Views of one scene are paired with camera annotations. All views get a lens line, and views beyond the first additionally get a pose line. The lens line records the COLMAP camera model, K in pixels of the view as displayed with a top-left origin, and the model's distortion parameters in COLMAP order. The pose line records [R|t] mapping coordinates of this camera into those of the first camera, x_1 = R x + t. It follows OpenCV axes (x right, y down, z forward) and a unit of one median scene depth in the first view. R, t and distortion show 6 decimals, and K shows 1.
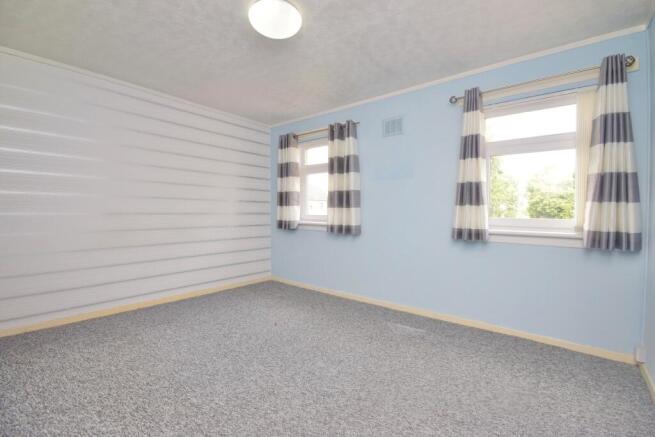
lens RADIAL K [[289.7, 0, 328.7], [0, 289.7, 218.3], [0, 0, 1]] dist [0.002098, -0.006963]
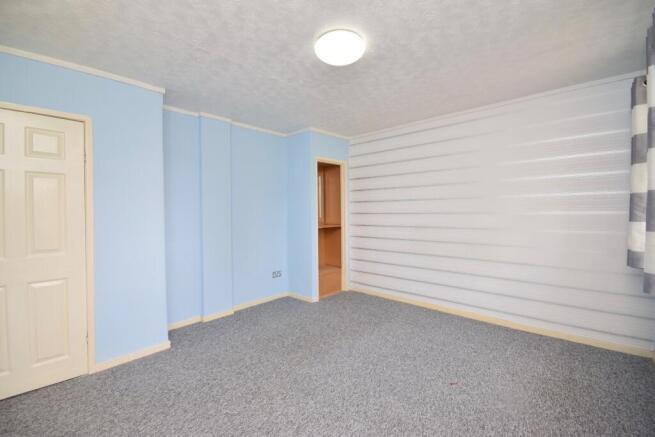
lens RADIAL K [[289.7, 0, 326.0], [0, 289.7, 216.4], [0, 0, 1]] dist [0.002098, -0.006963]
pose [[-0.062473, 0.004189, -0.998038, 0.783681], [-0.022728, 0.999726, 0.005619, -0.087143], [0.997788, 0.023034, -0.062360, 0.947371]]
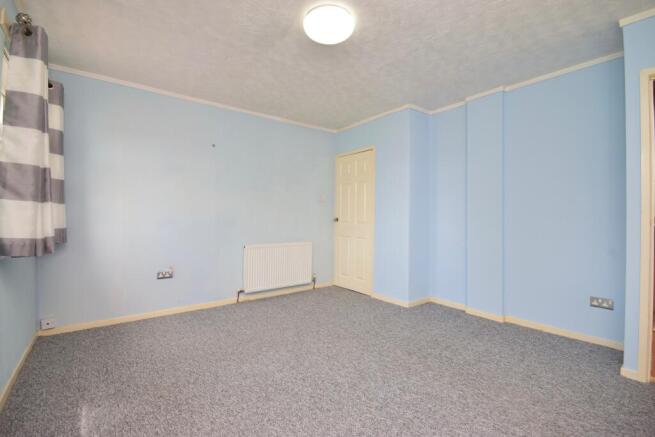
lens RADIAL K [[289.7, 0, 326.1], [0, 289.7, 213.5], [0, 0, 1]] dist [0.002098, -0.006963]
pose [[-0.970874, -0.014469, 0.239152, -0.398313], [-0.007225, 0.999489, 0.031138, -0.056208], [-0.239480, 0.028503, -0.970483, 1.865426]]
